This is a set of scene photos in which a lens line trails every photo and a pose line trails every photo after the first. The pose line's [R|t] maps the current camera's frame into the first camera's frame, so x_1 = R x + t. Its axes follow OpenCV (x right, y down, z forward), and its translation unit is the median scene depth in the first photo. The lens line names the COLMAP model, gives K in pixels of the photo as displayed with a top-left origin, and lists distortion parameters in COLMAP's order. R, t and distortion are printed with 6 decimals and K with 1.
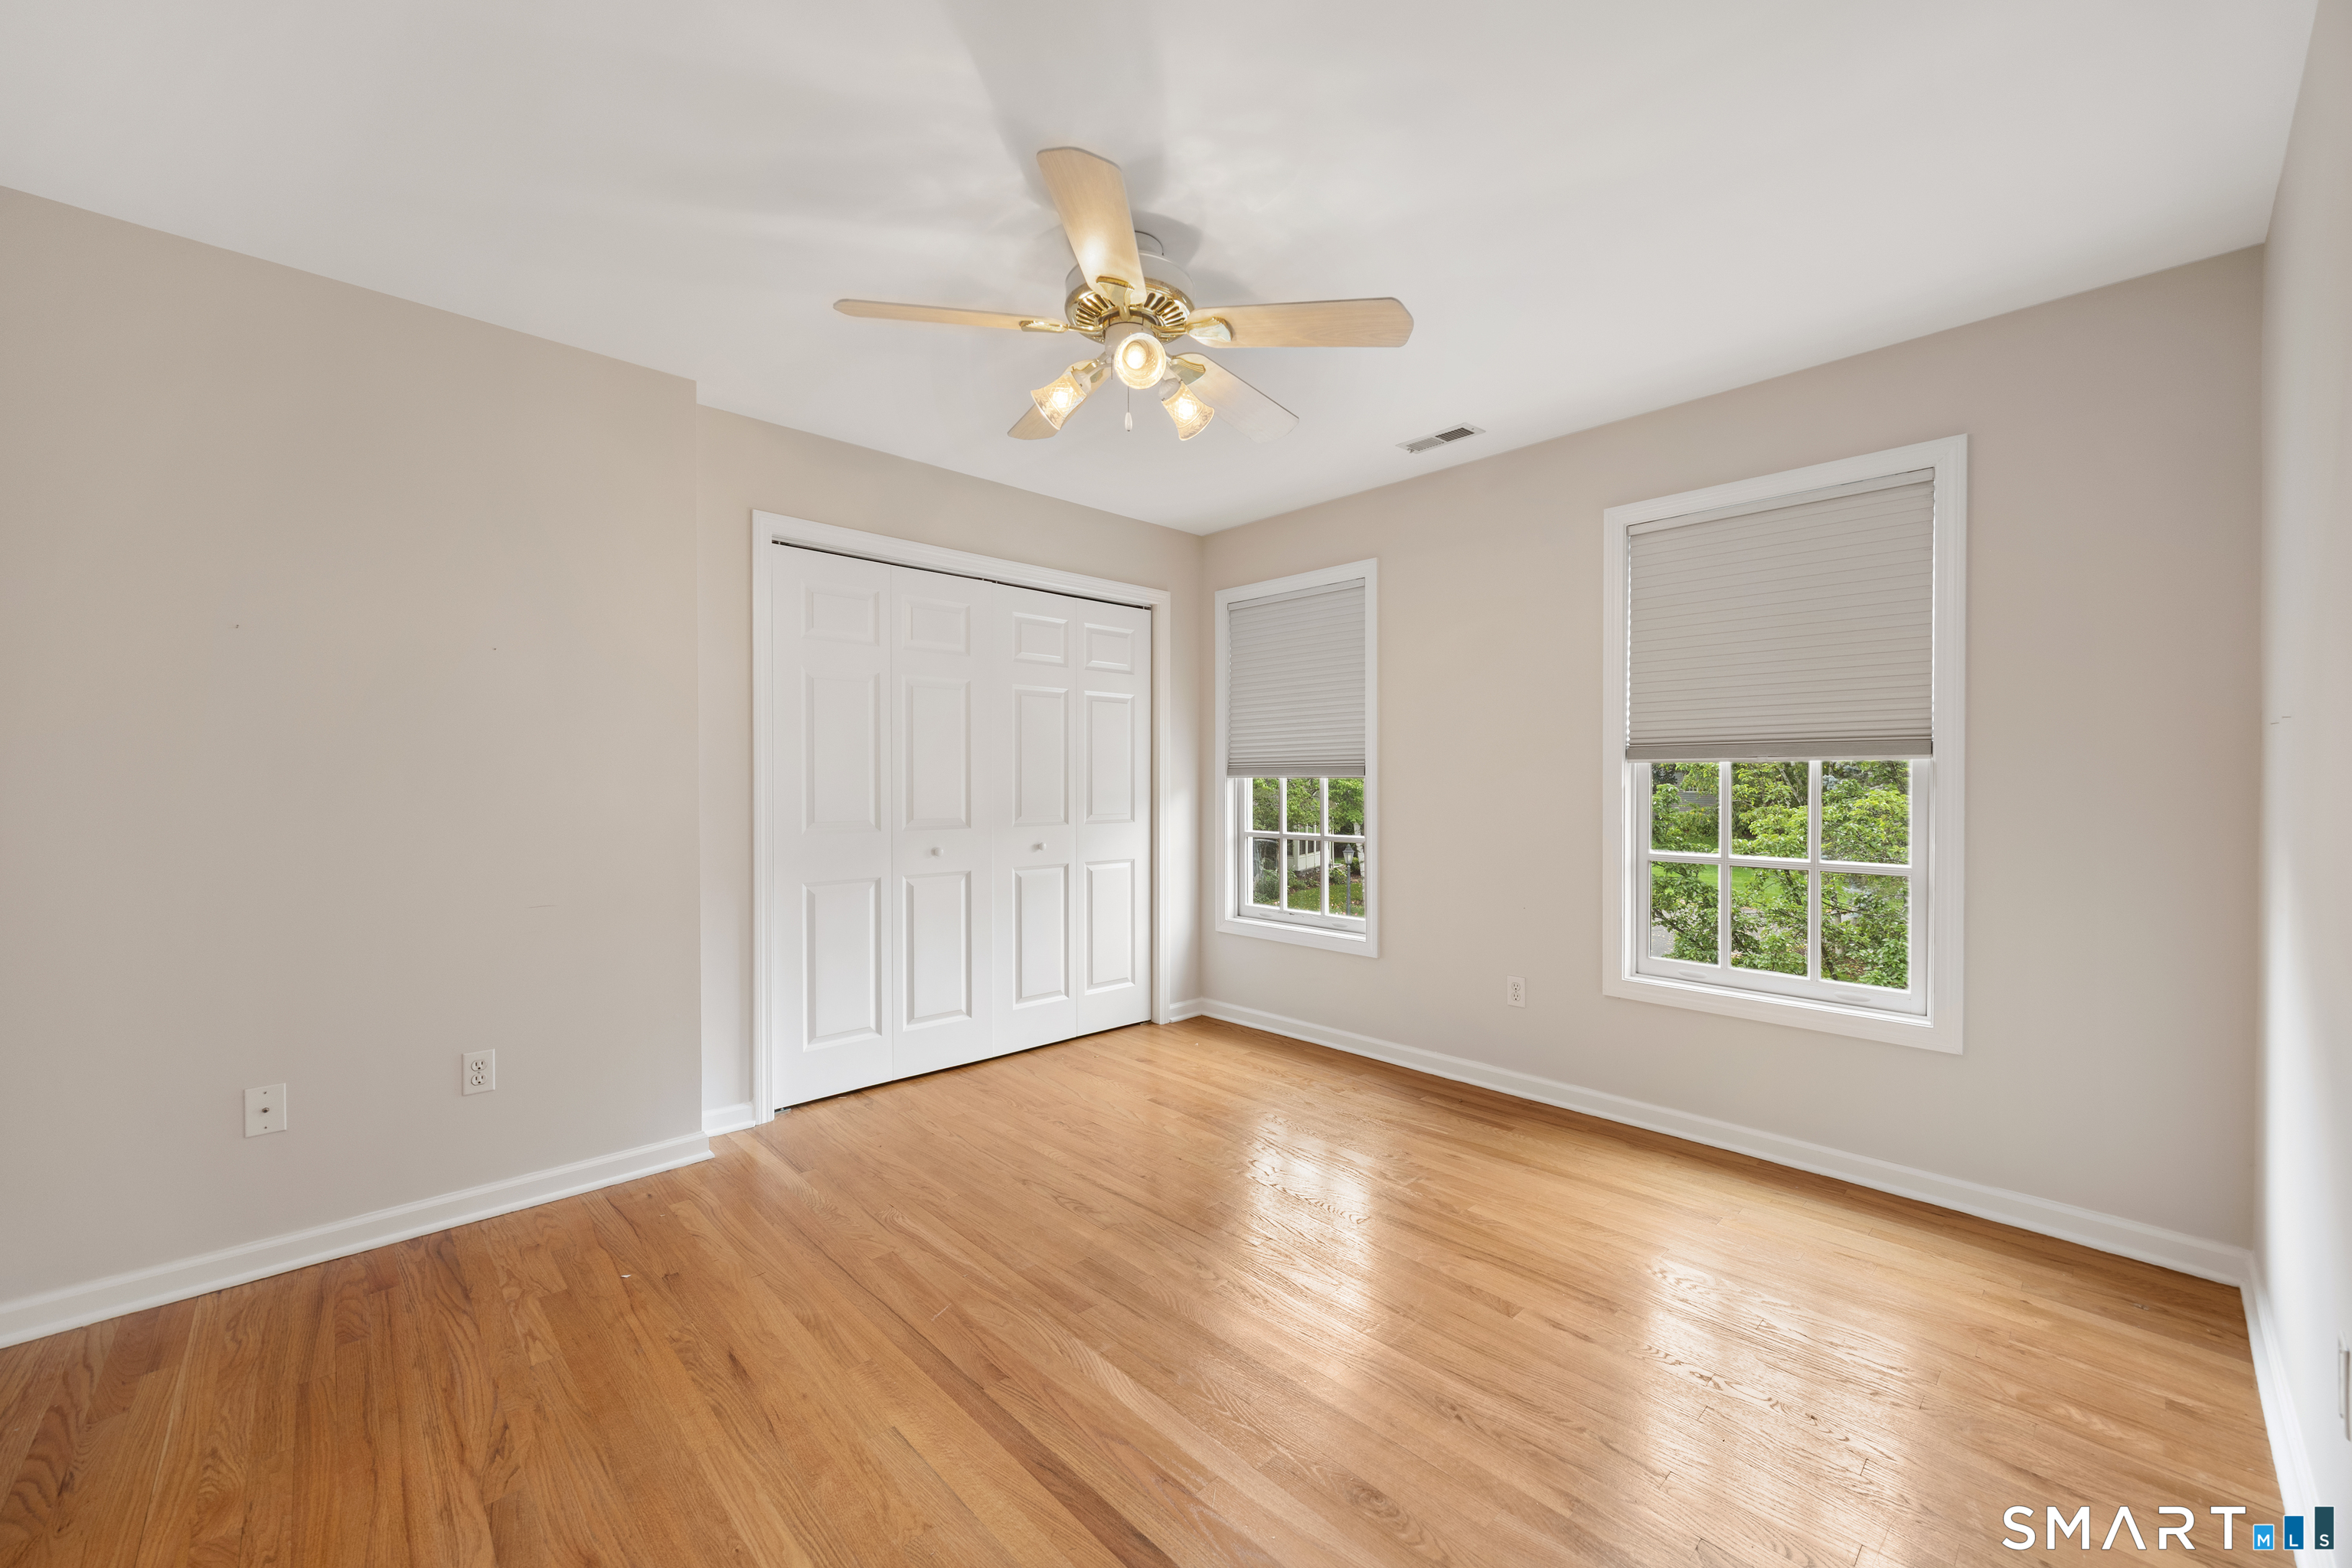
lens RADIAL K [[910.9, 0, 1165.6], [0, 910.9, 785.0], [0, 0, 1]] dist [0.001100, -0.000032]
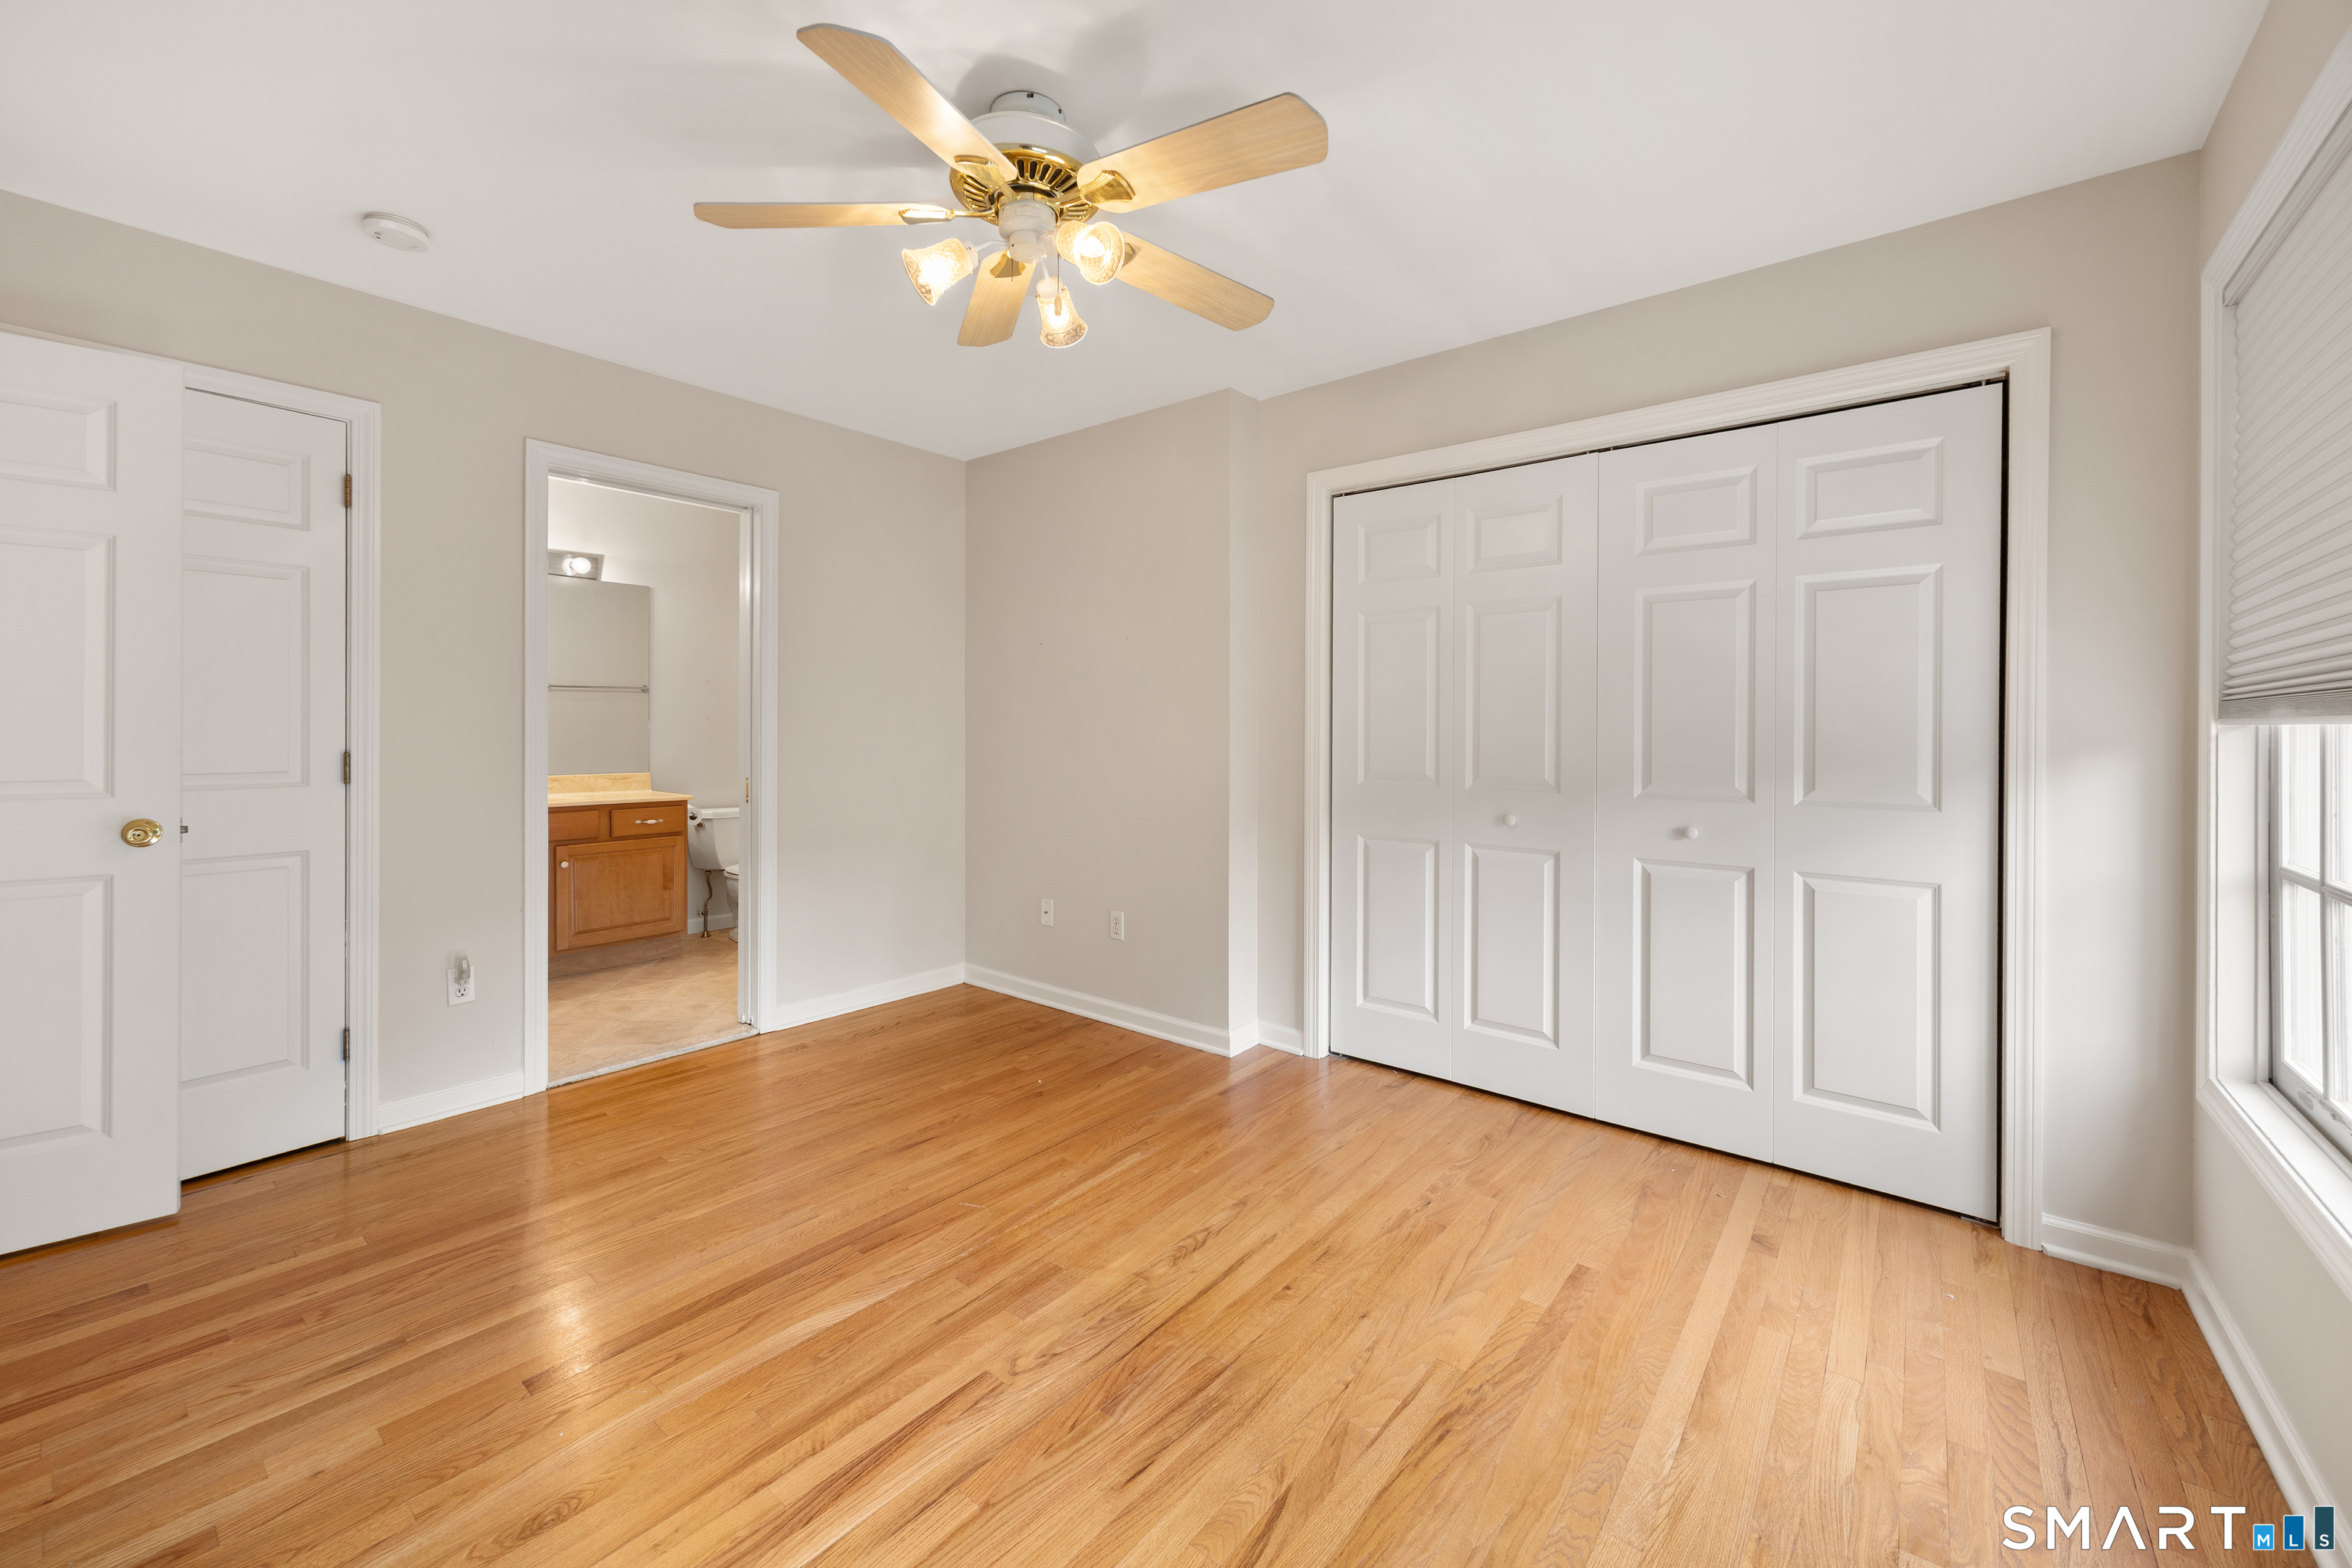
lens RADIAL K [[910.9, 0, 1178.0], [0, 910.9, 731.1], [0, 0, 1]] dist [0.001100, -0.000032]
pose [[0.135780, 0.003422, -0.990733, 0.763375], [-0.006317, 0.999977, 0.002589, -0.006771], [0.990719, 0.005907, 0.135799, 0.935050]]
